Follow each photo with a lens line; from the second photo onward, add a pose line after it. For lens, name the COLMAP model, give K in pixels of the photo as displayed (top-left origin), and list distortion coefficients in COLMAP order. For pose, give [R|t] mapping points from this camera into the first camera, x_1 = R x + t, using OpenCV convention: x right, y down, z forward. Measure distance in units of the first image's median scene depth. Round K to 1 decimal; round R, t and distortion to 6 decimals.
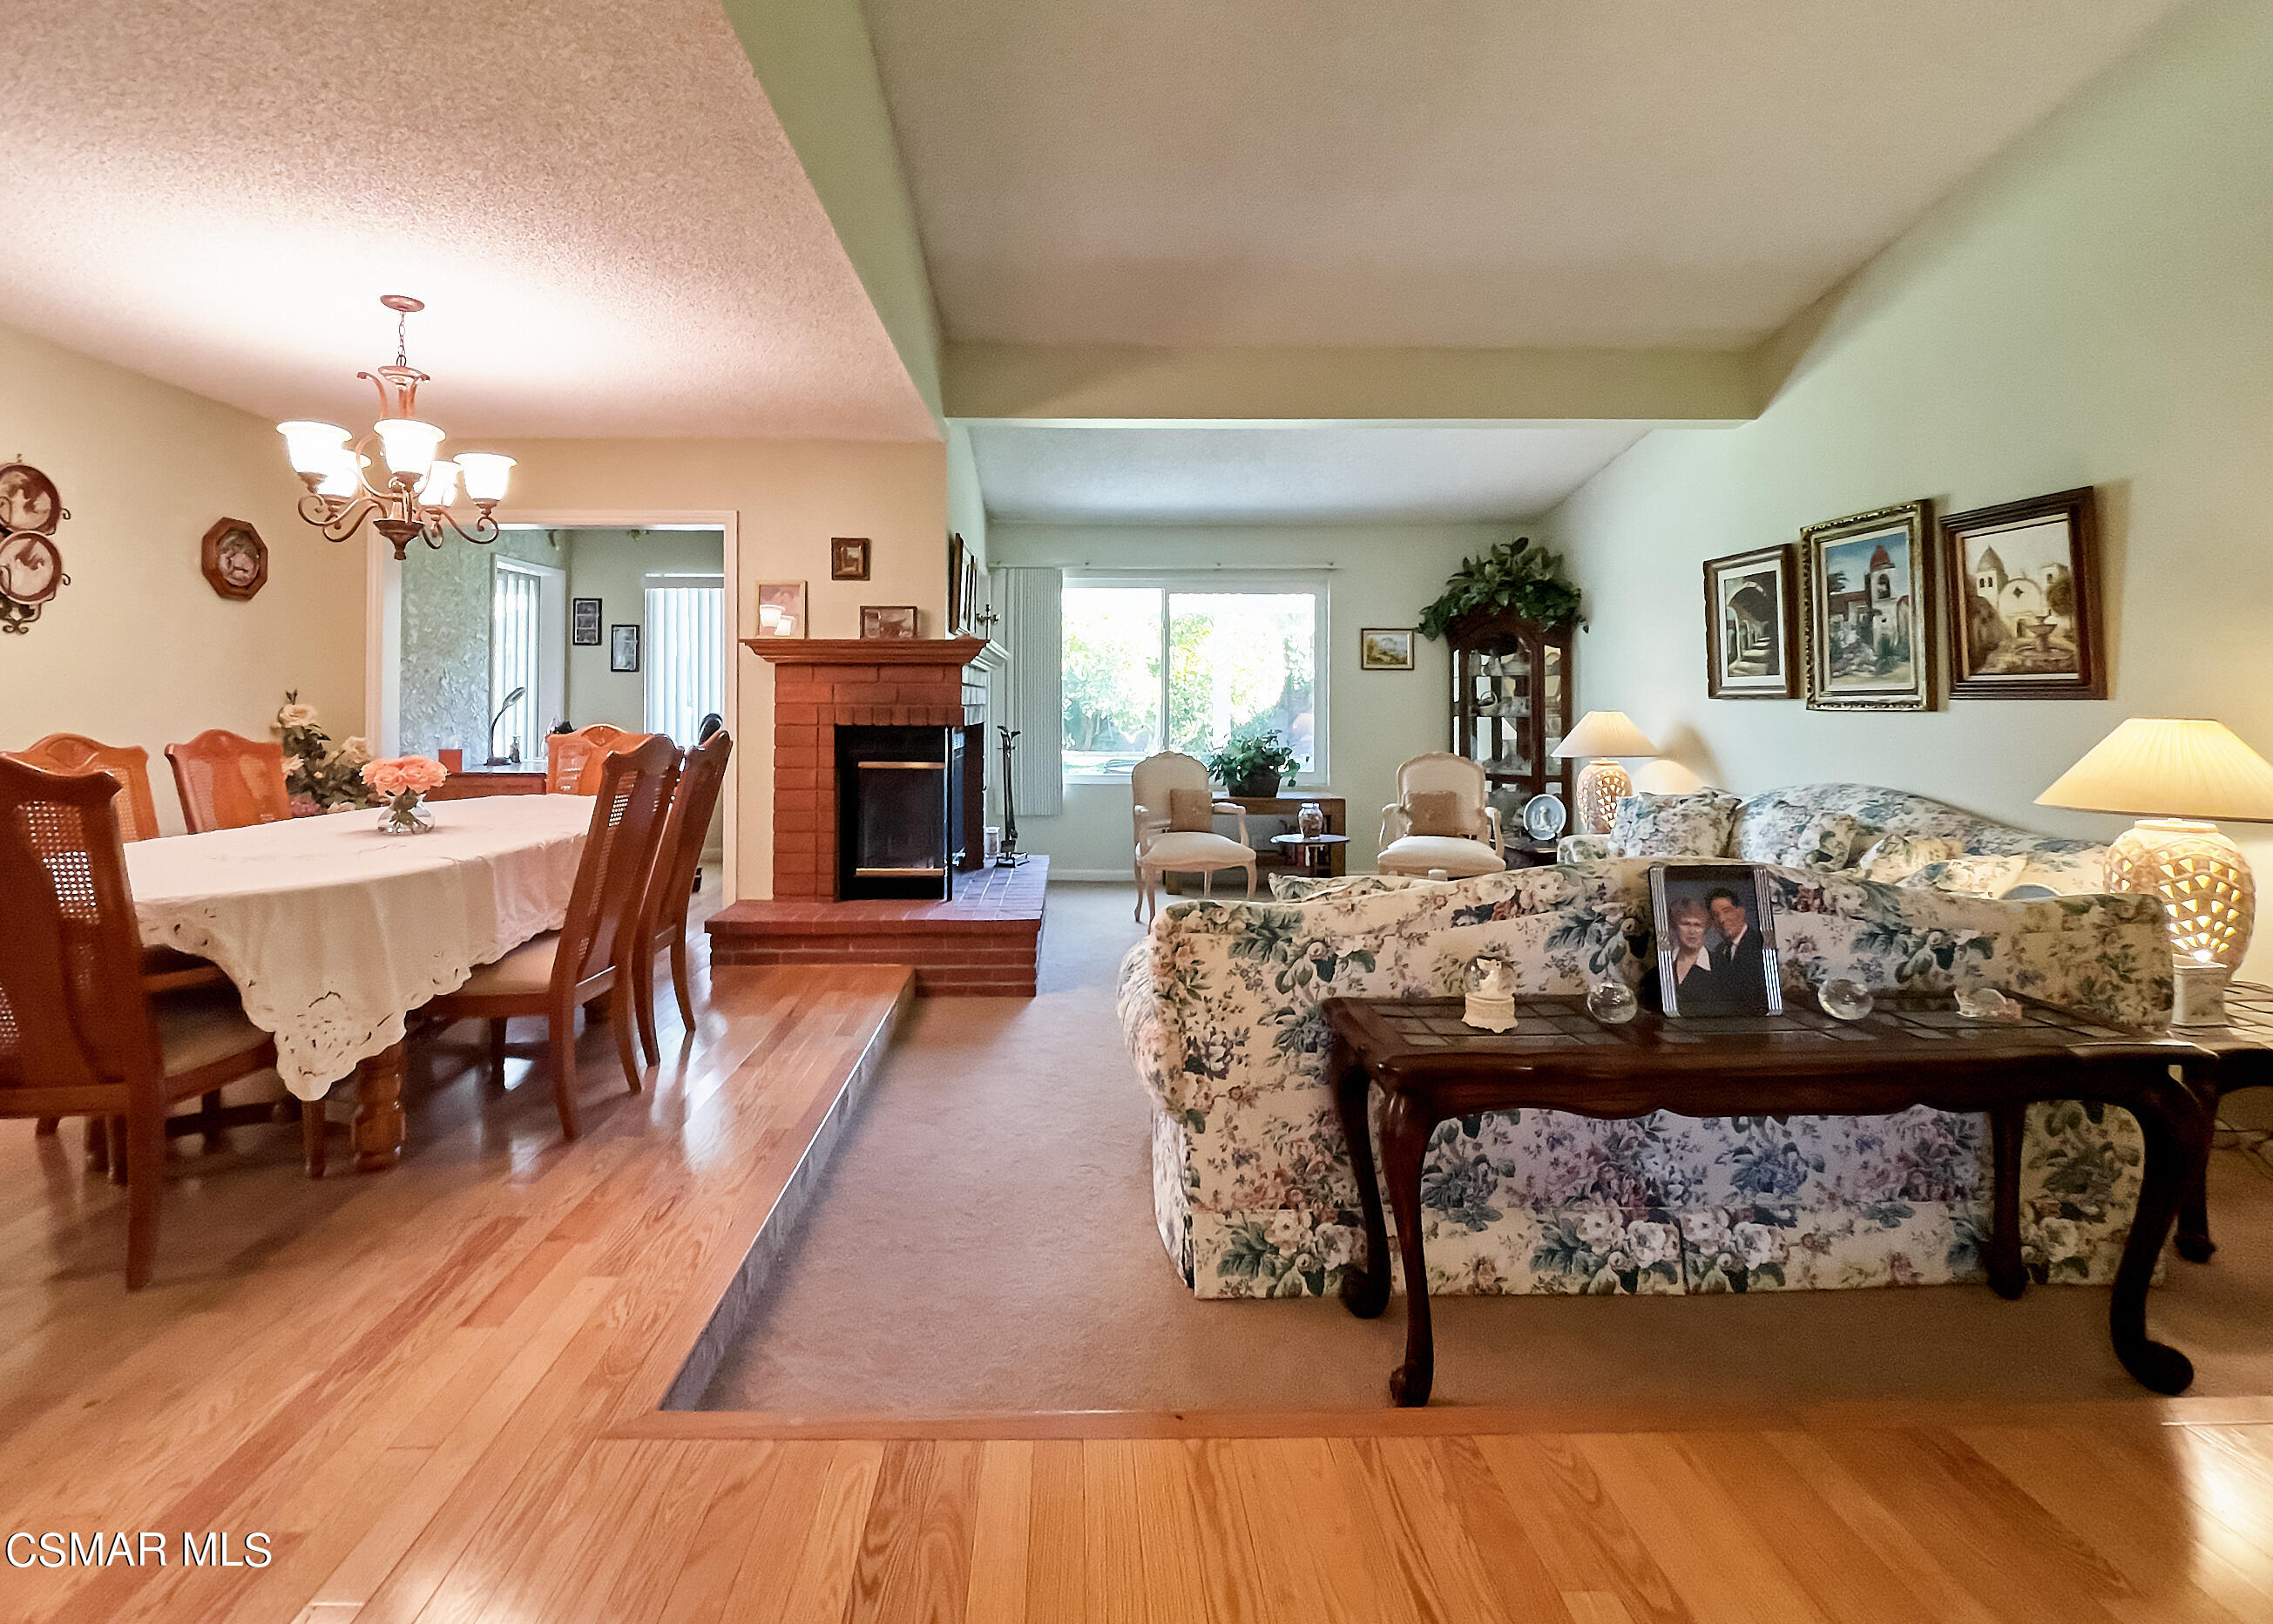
lens RADIAL K [[1048.3, 0, 1085.0], [0, 1048.3, 686.4], [0, 0, 1]] dist [-0.017051, 0.002487]
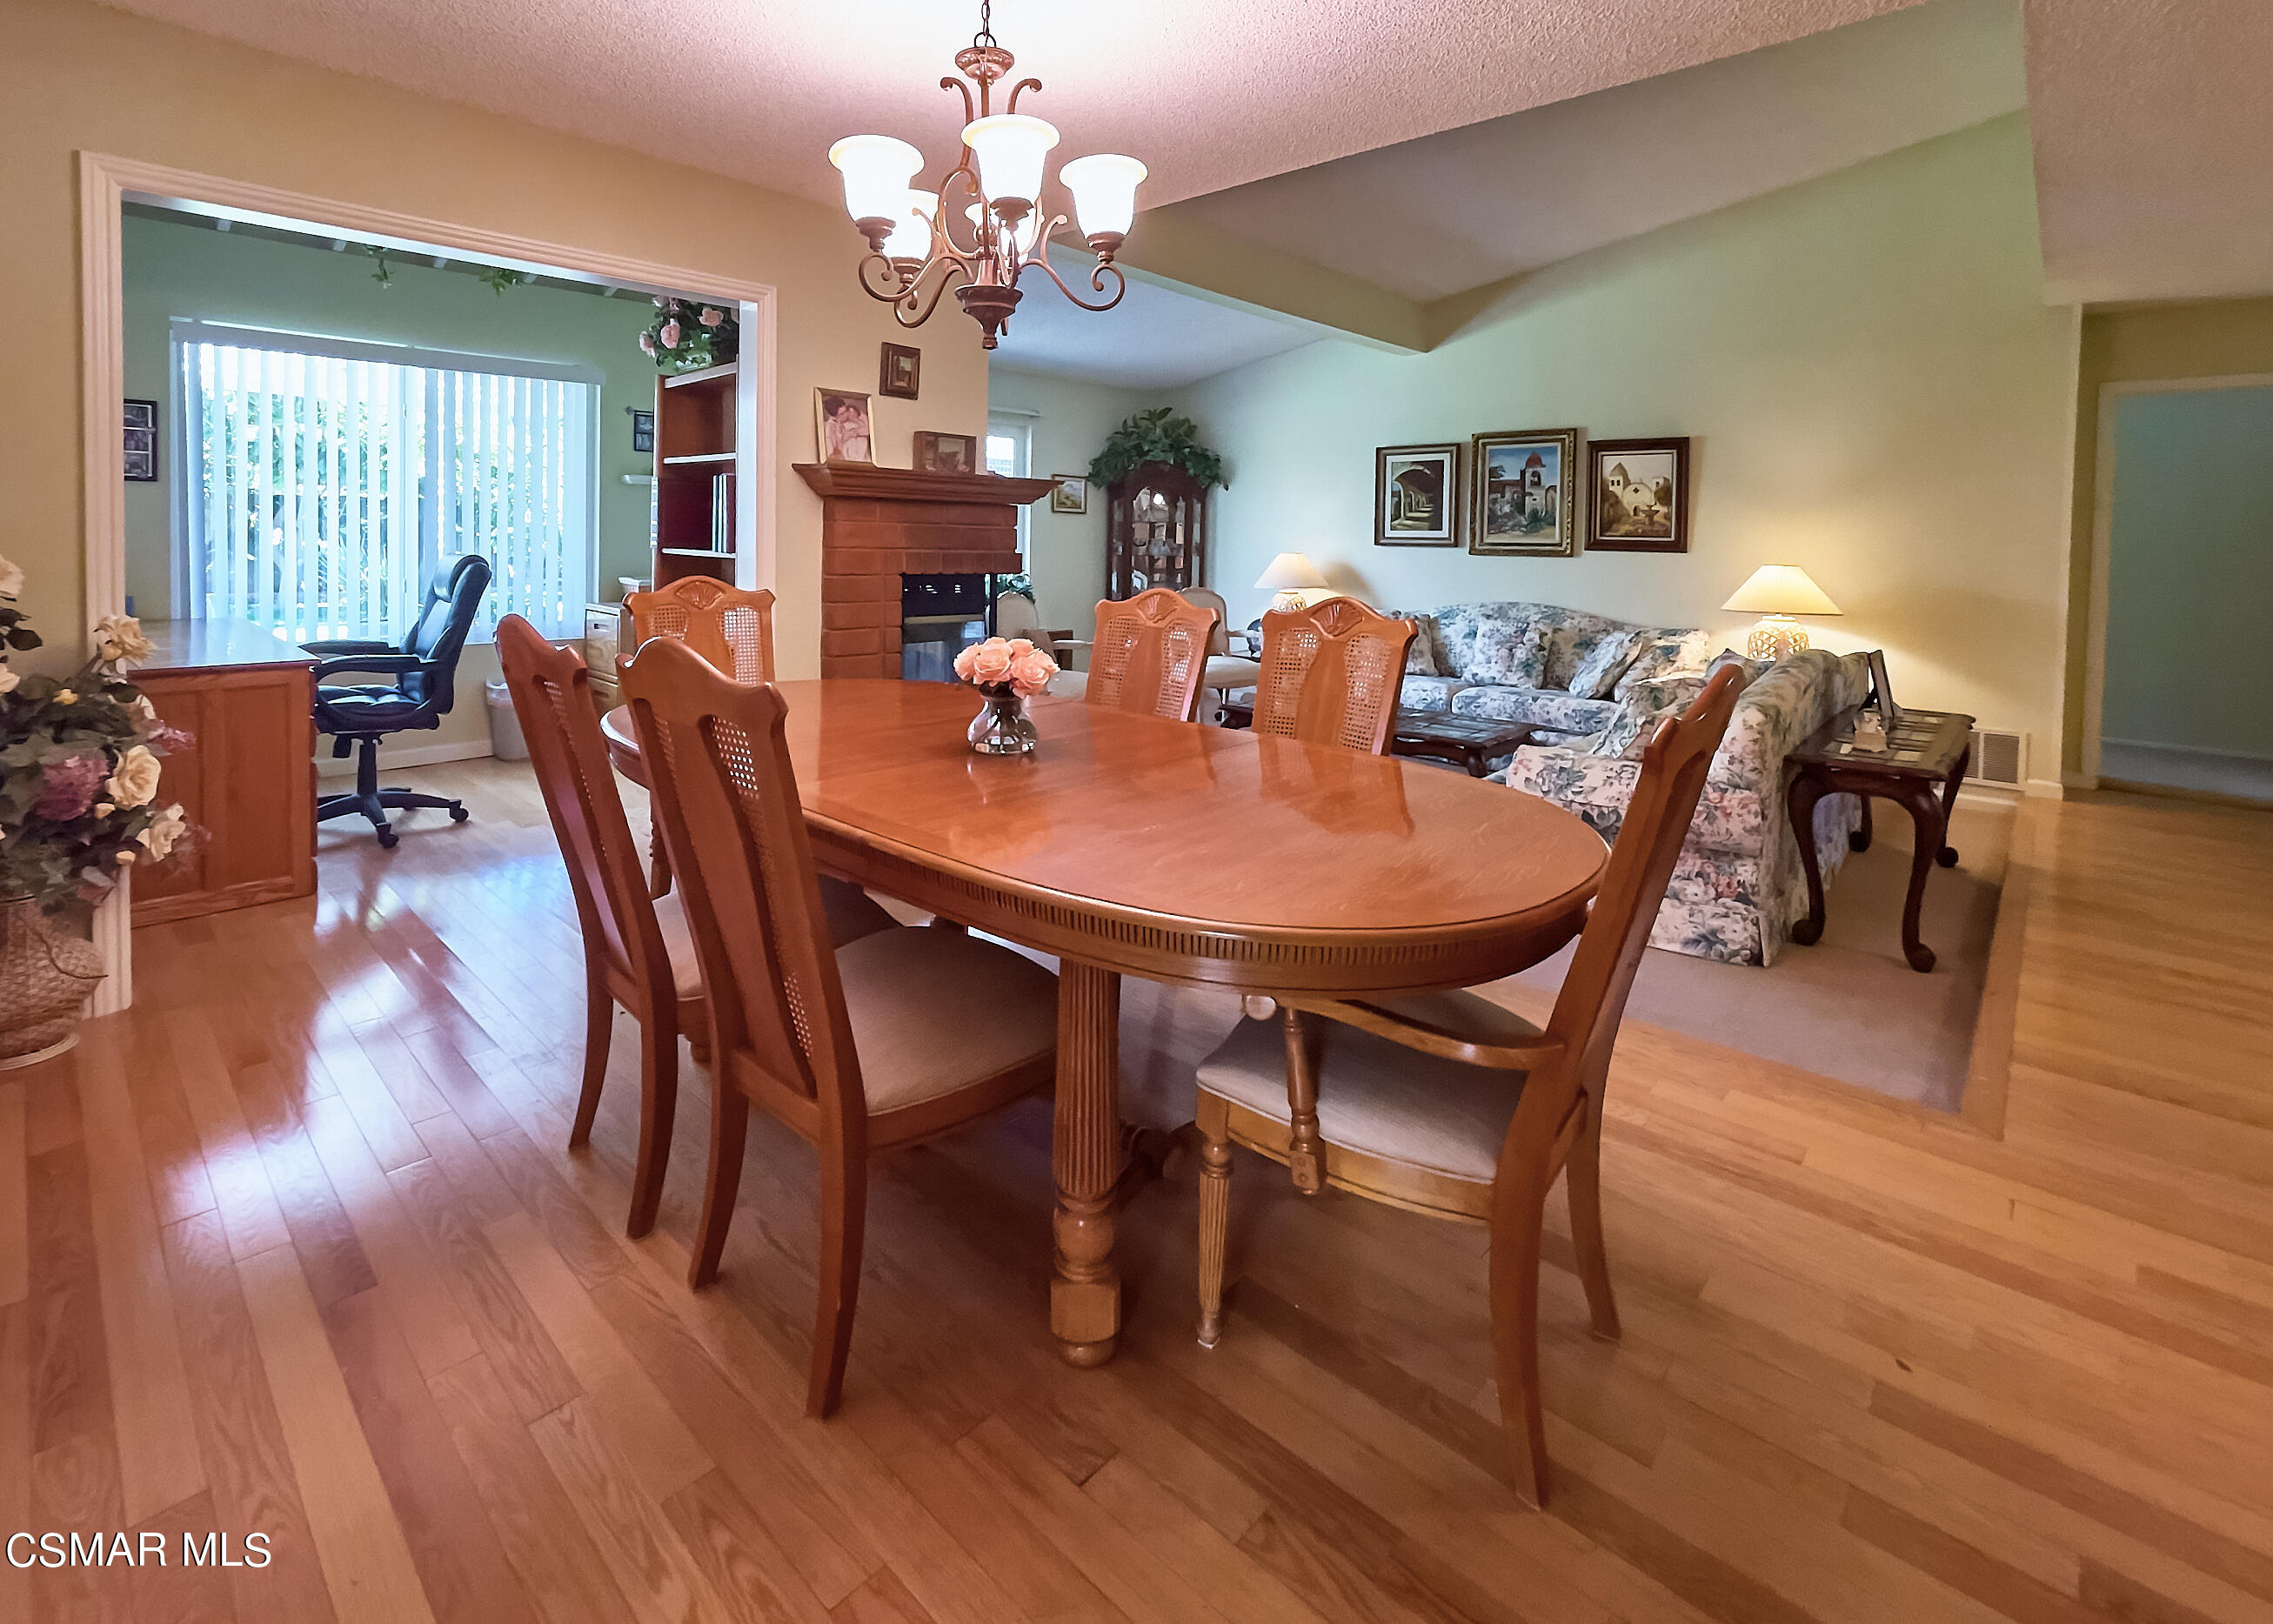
lens RADIAL K [[1014.2, 0, 1088.8], [0, 1014.2, 566.9], [0, 0, 1]] dist [0.003709, -0.000312]
pose [[0.697450, -0.011745, 0.716537, -0.830684], [-0.026480, 0.998761, 0.042146, -0.007360], [-0.716144, -0.048368, 0.696275, 0.387118]]
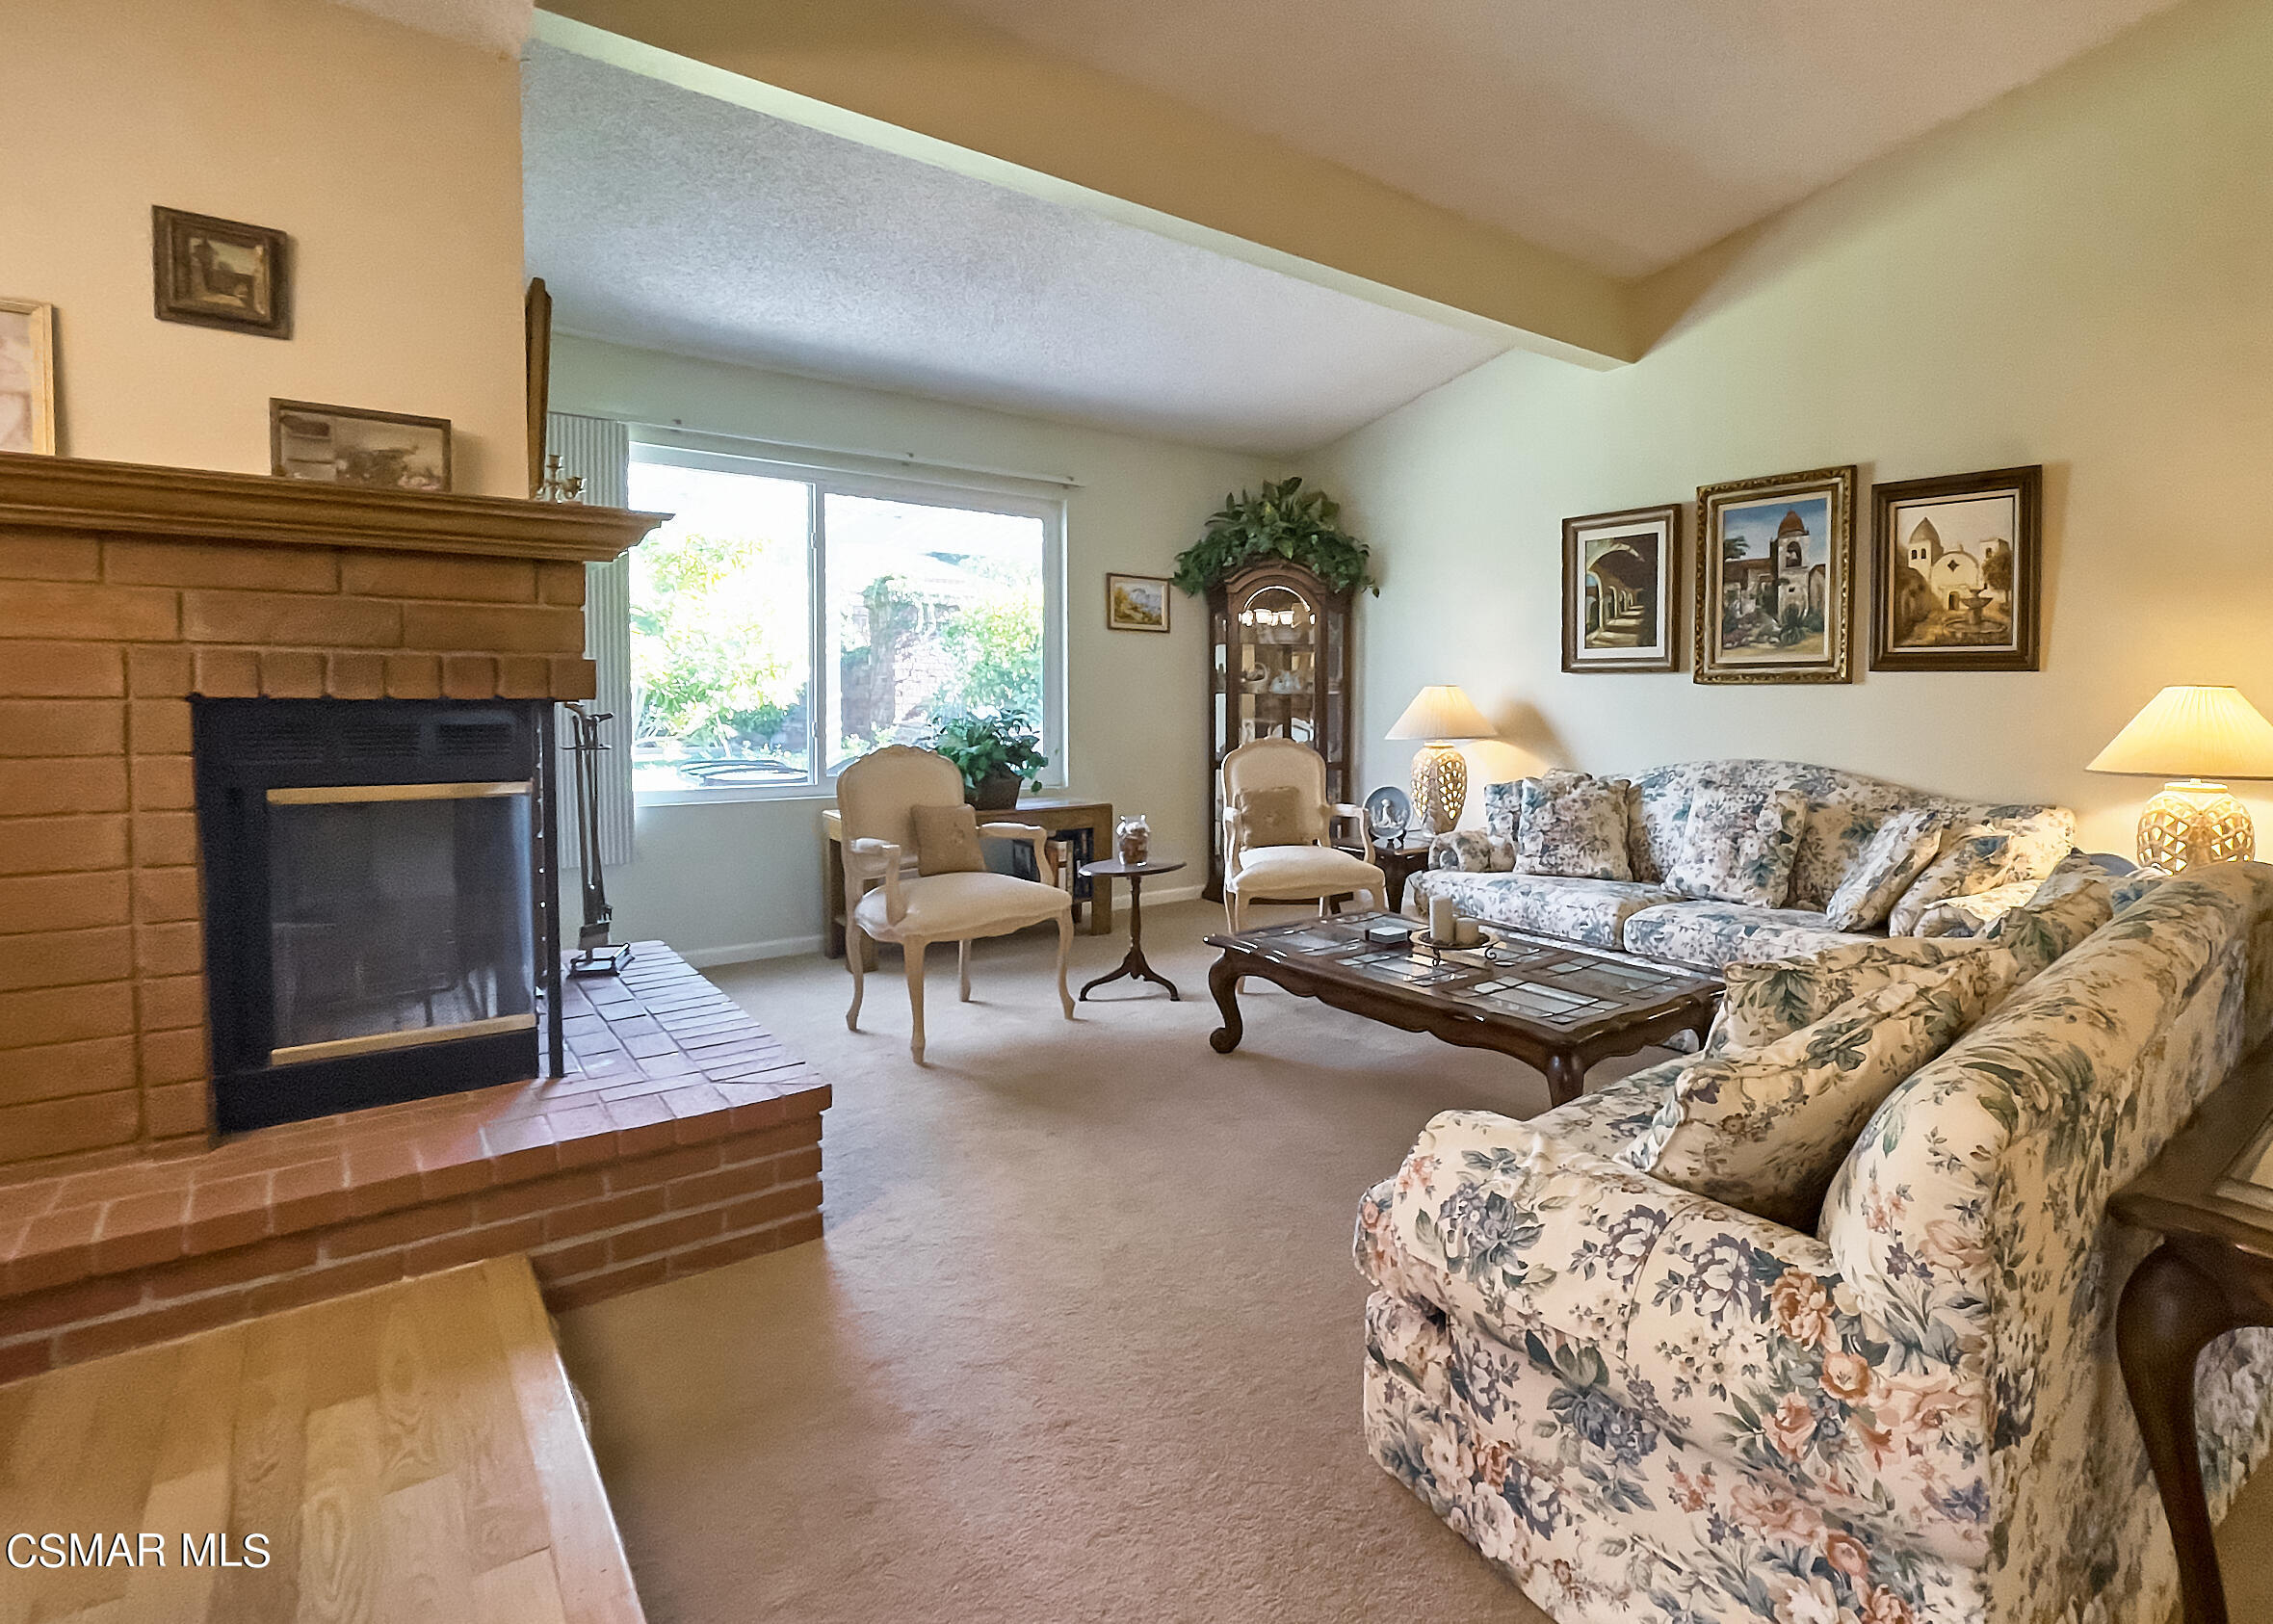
lens RADIAL K [[1117.0, 0, 1386.8], [0, 1117.0, 743.4], [0, 0, 1]] dist [0.007328, -0.007890]
pose [[0.745301, -0.025764, 0.666230, -0.213607], [-0.018738, 0.998049, 0.059558, 0.024400], [-0.666464, -0.056873, 0.743364, 0.457711]]
